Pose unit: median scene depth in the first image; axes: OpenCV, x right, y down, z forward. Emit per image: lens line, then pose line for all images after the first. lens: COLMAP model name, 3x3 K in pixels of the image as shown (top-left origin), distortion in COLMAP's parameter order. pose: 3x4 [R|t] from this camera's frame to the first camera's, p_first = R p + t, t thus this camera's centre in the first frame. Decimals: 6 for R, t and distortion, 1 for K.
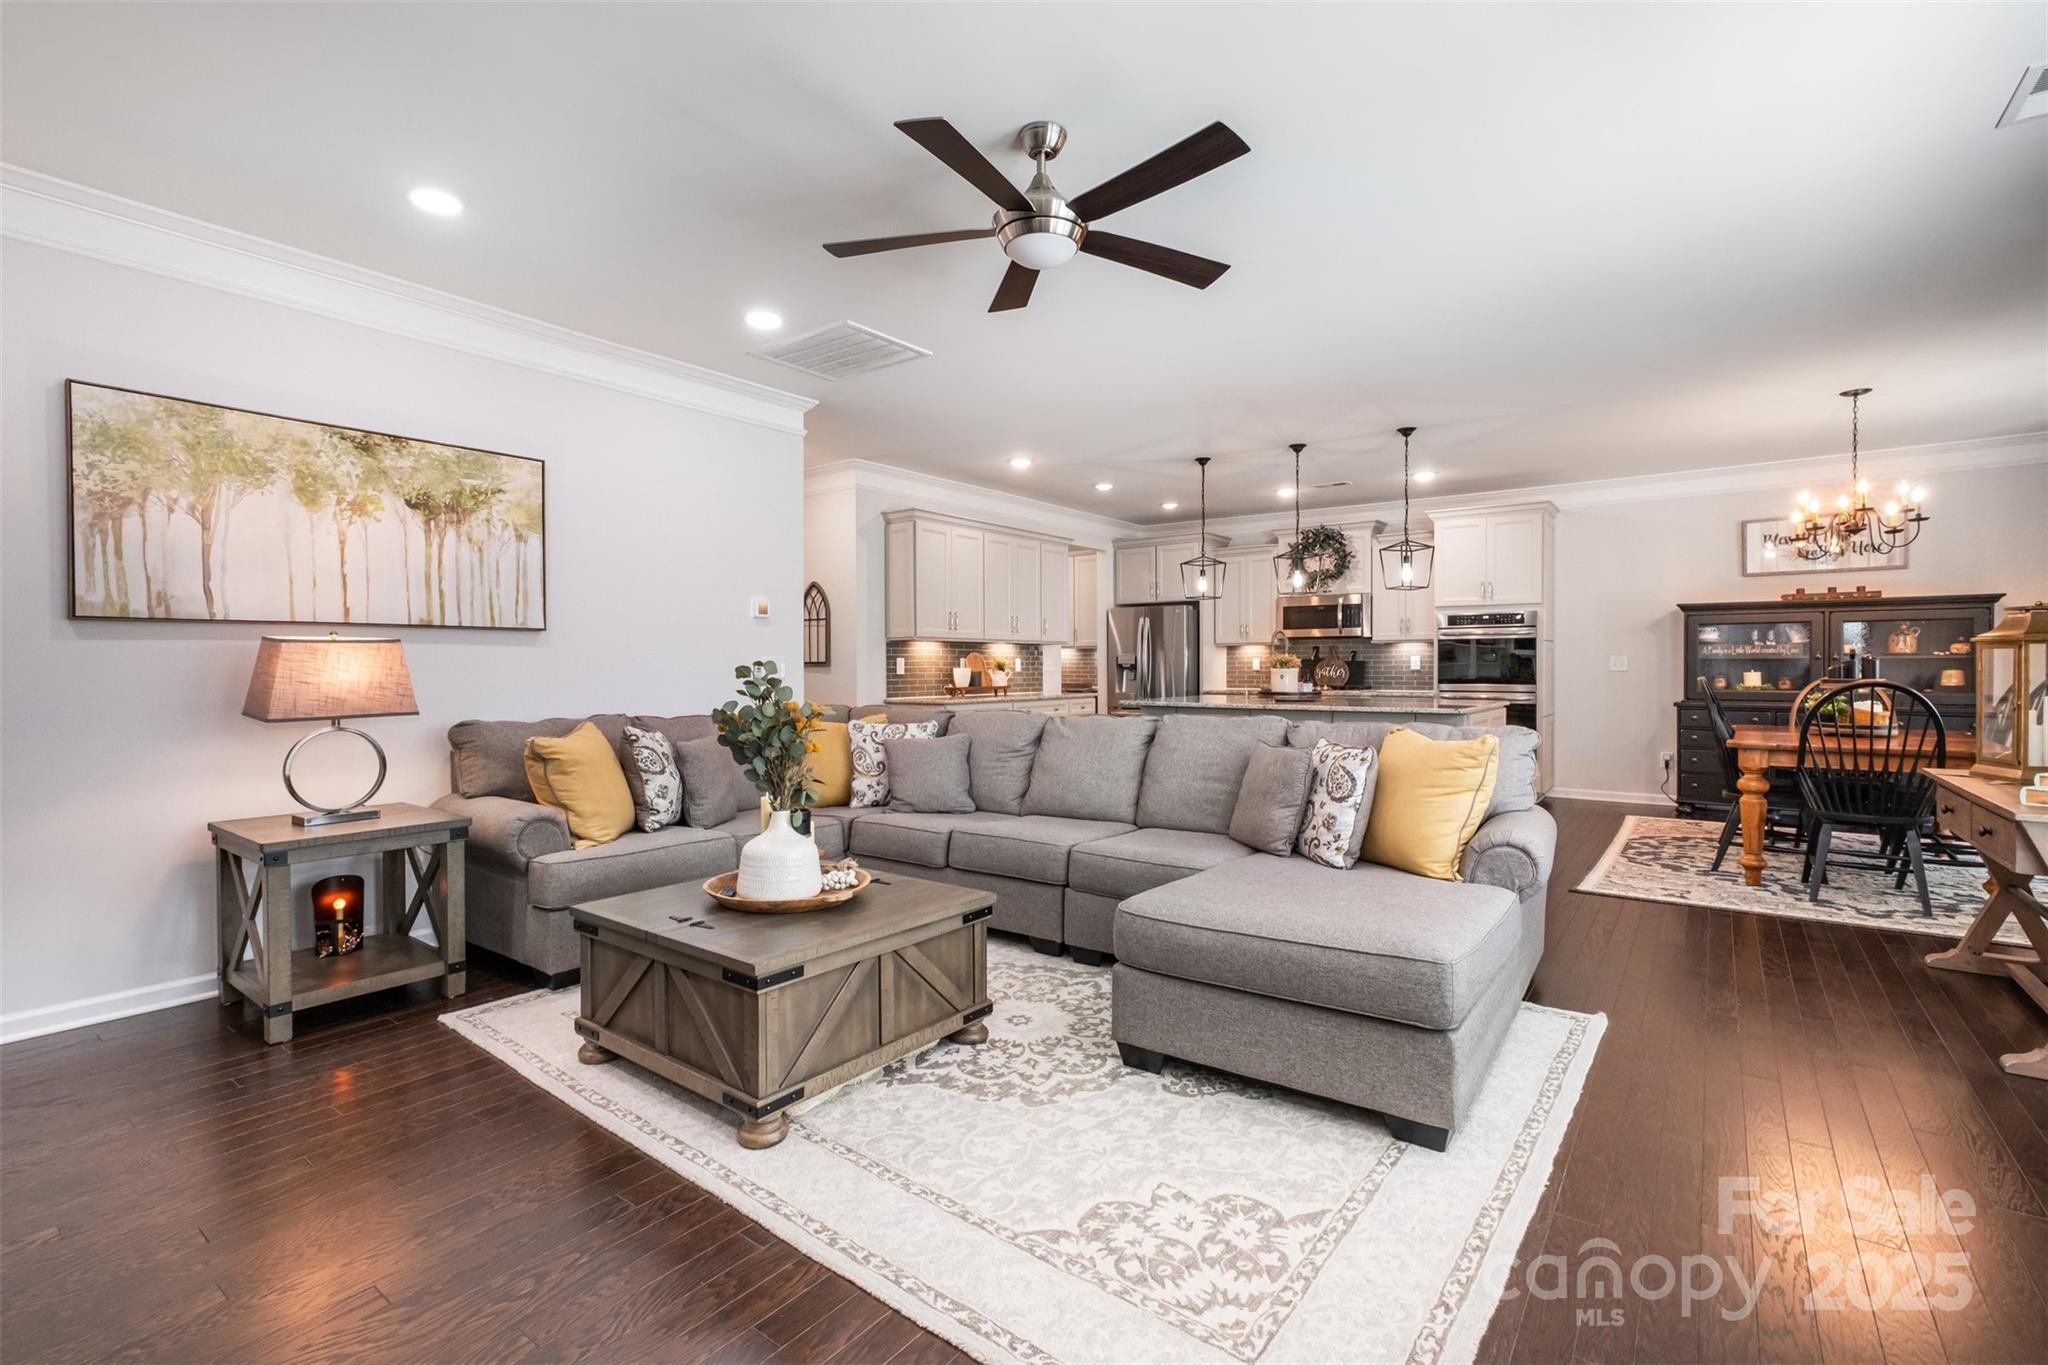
lens RADIAL K [[920.2, 0, 993.4], [0, 920.2, 688.4], [0, 0, 1]] dist [-0.001194, 0.000208]
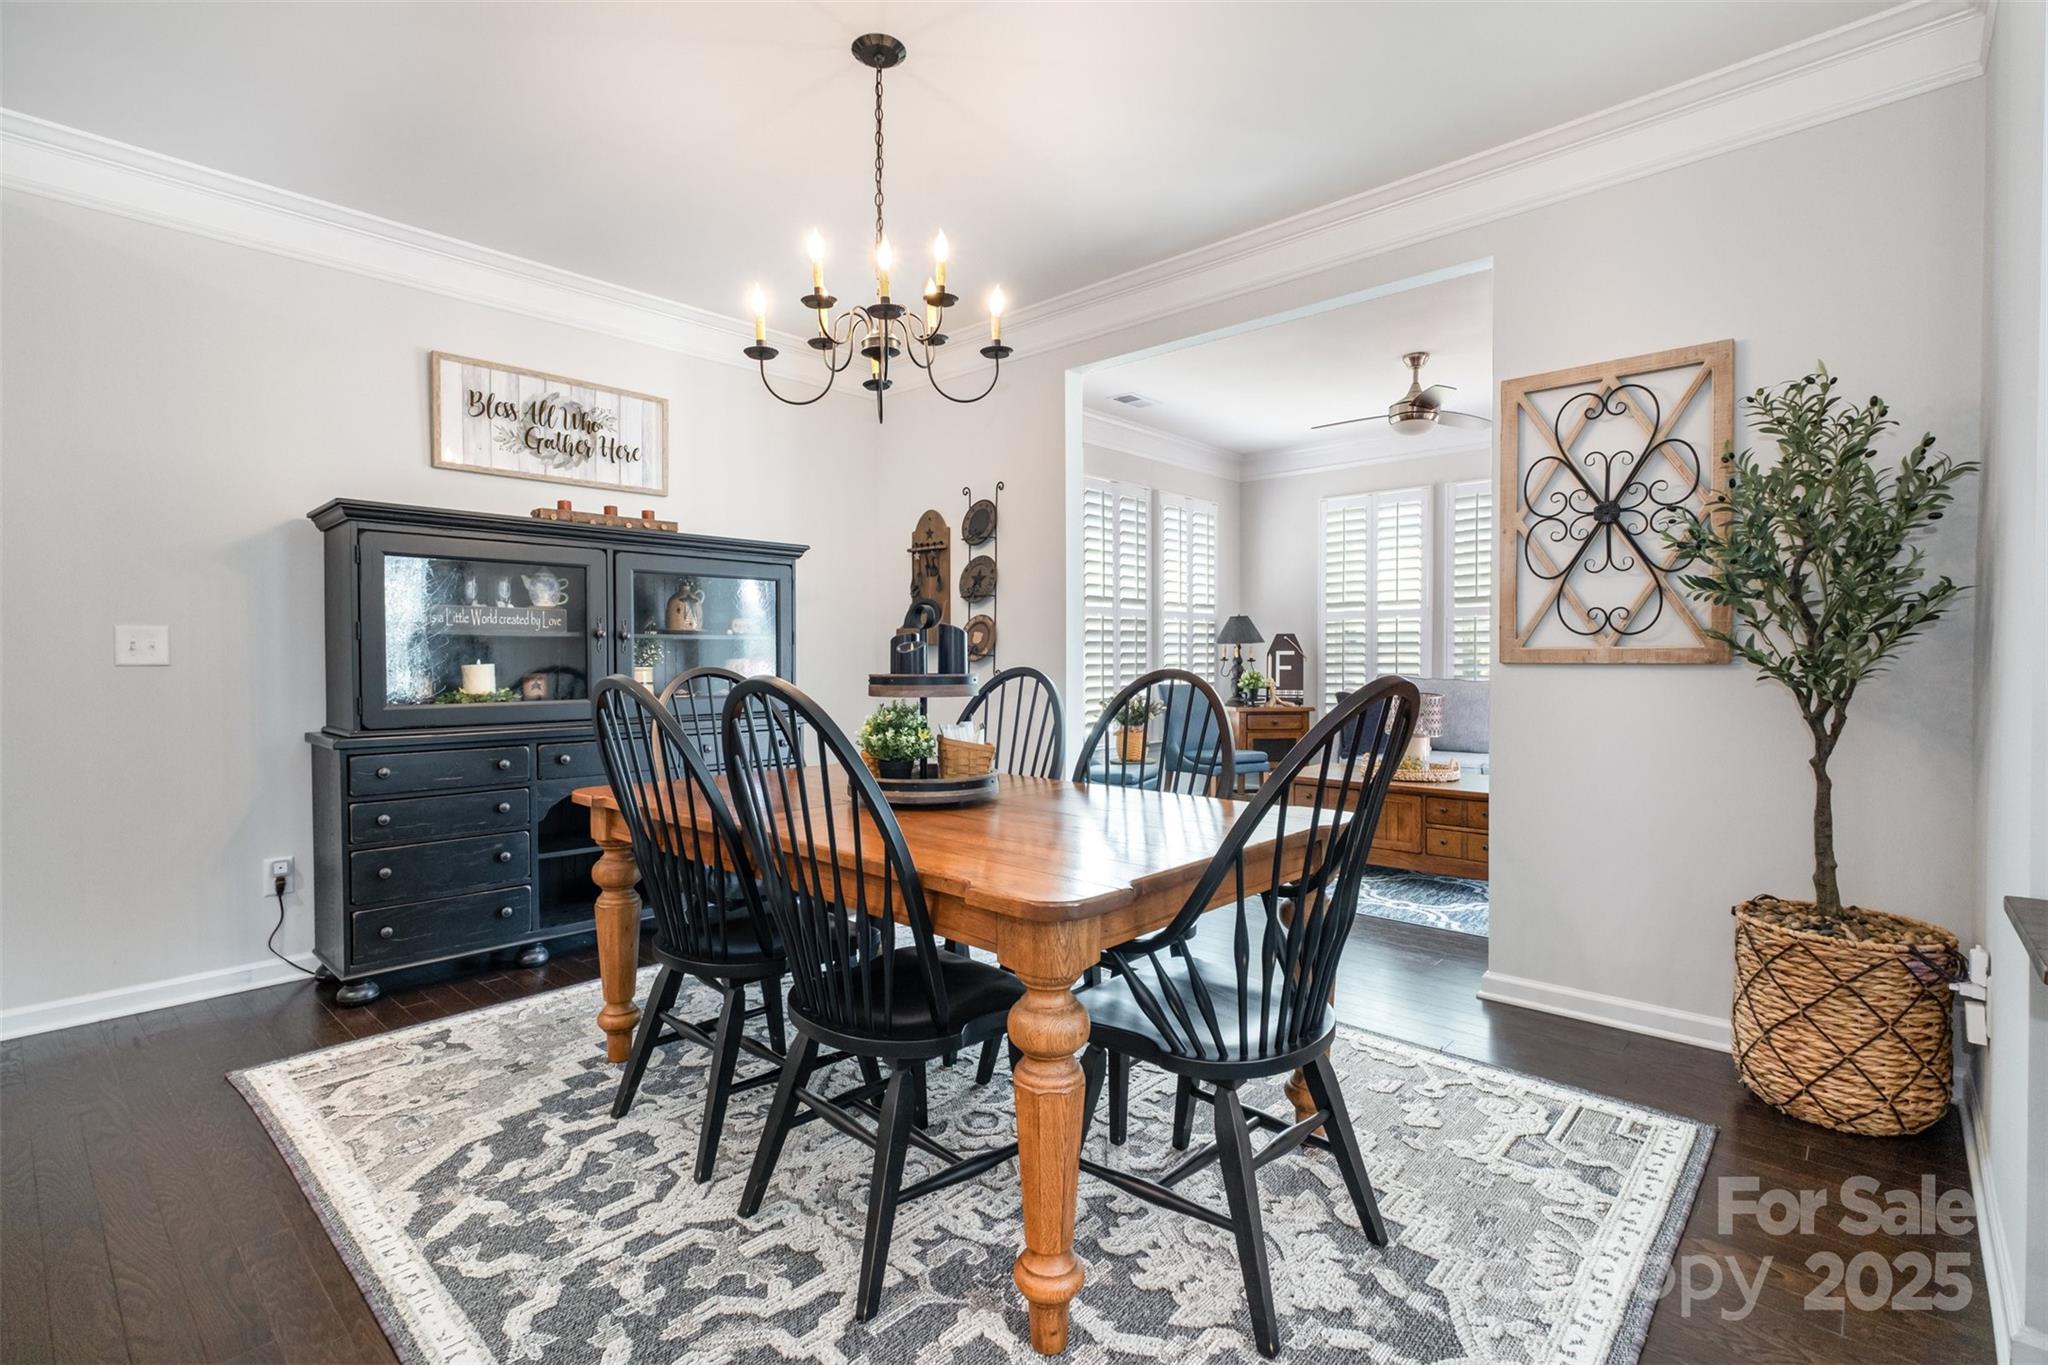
lens RADIAL K [[937.2, 0, 1016.6], [0, 937.2, 665.4], [0, 0, 1]] dist [-0.002287, -0.000145]
pose [[0.074687, -0.008679, 0.997169, 0.319813], [0.028229, 0.999580, 0.006585, -0.011255], [-0.996807, 0.027657, 0.074901, 0.609426]]
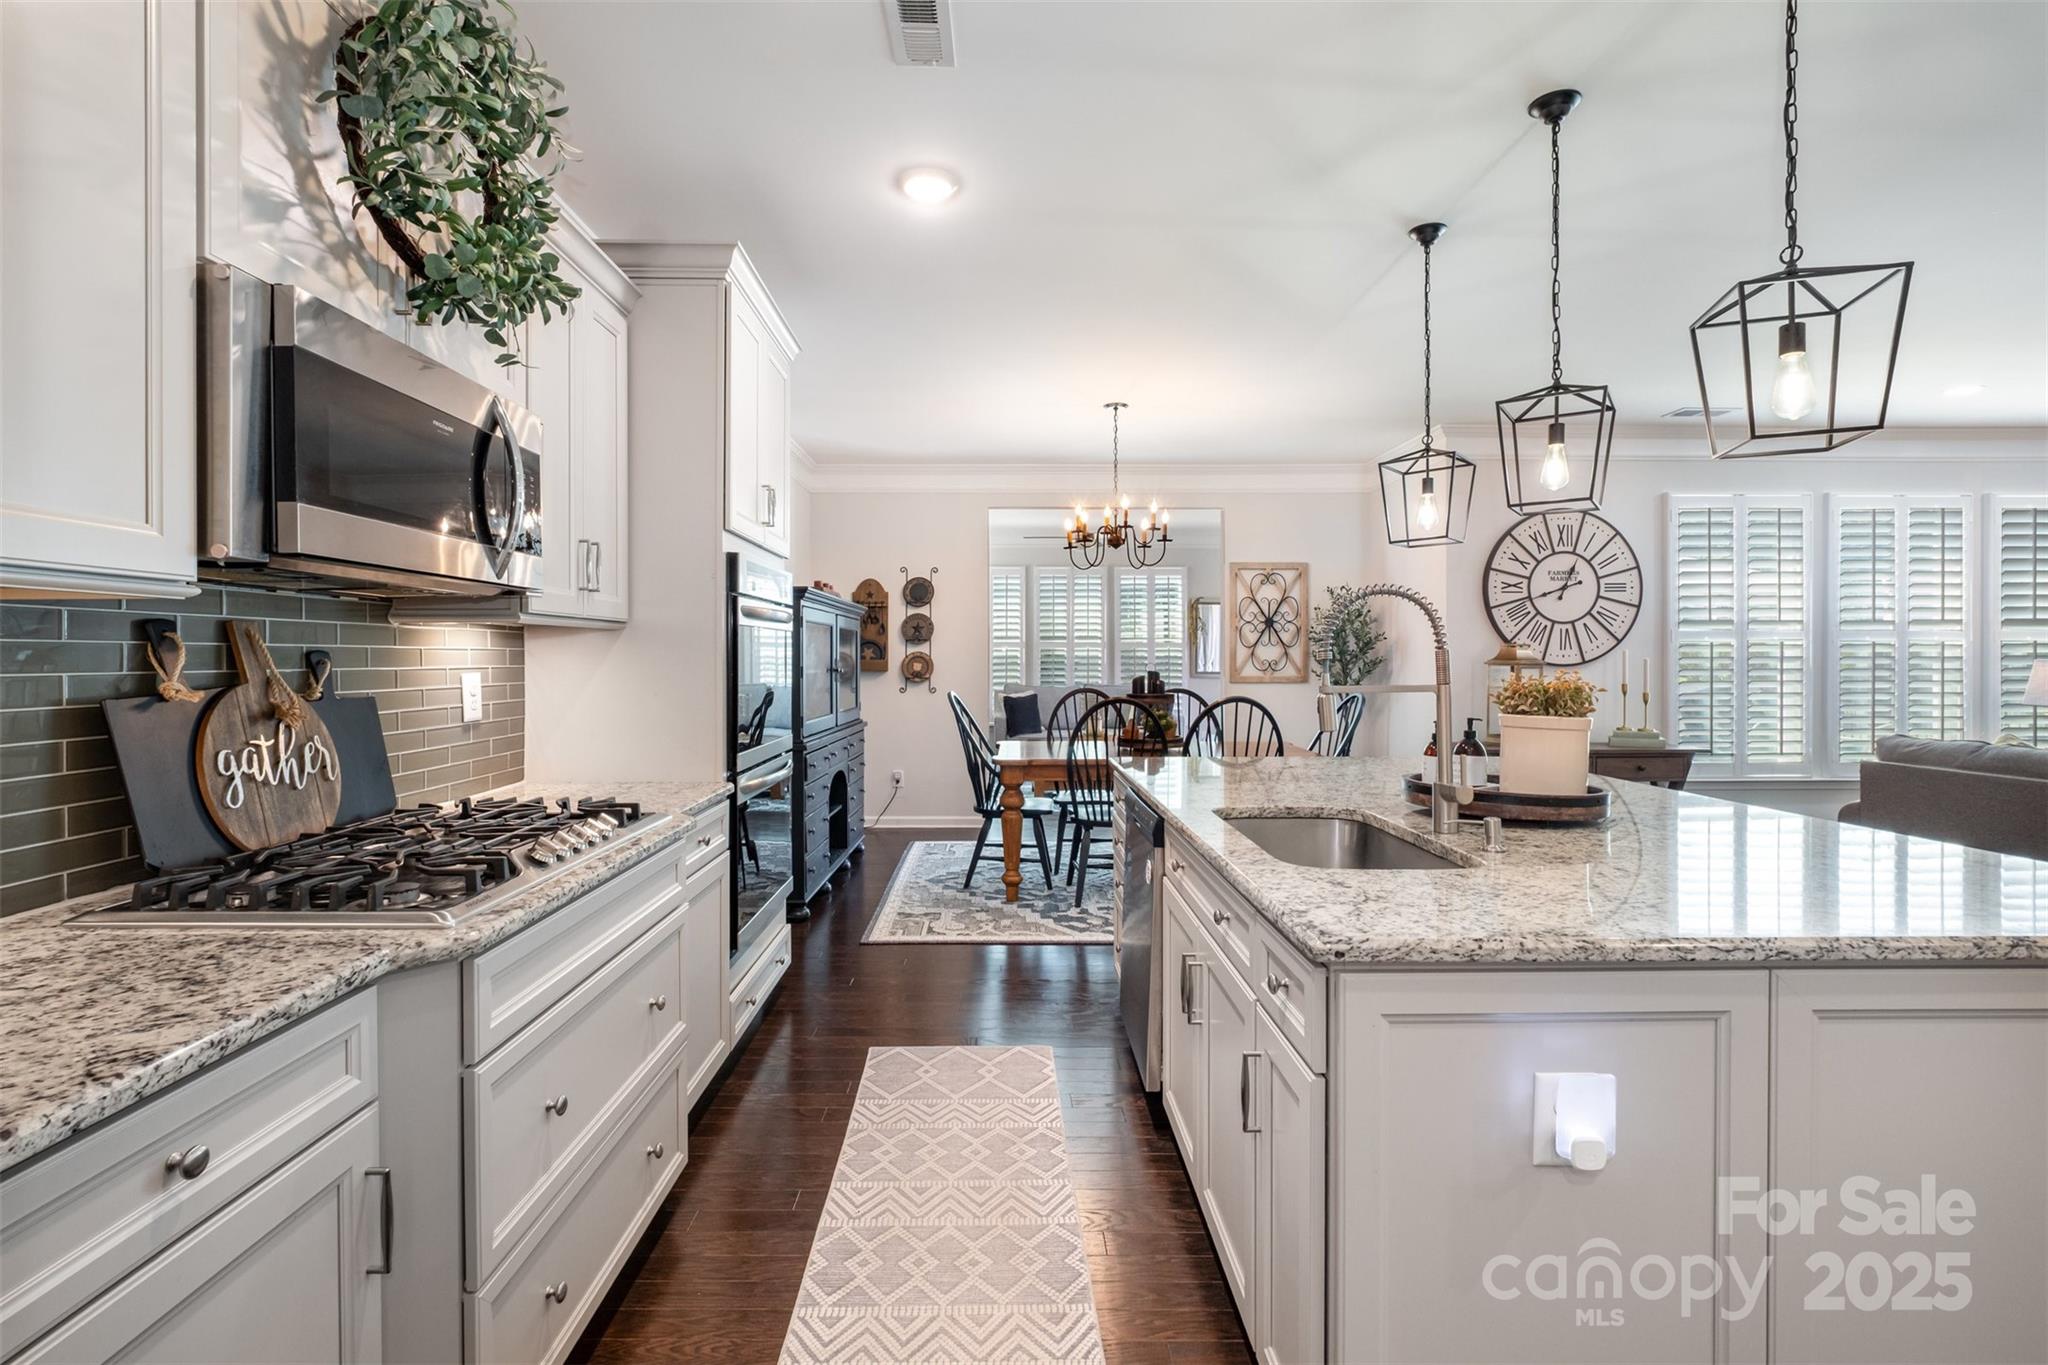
lens RADIAL K [[932.4, 0, 1016.2], [0, 932.4, 664.3], [0, 0, 1]] dist [-0.000280, -0.000161]
pose [[-0.628649, -0.000630, 0.777689, 0.149135], [0.021579, 0.999601, 0.018253, -0.042055], [-0.777390, 0.028257, -0.628384, 1.162549]]
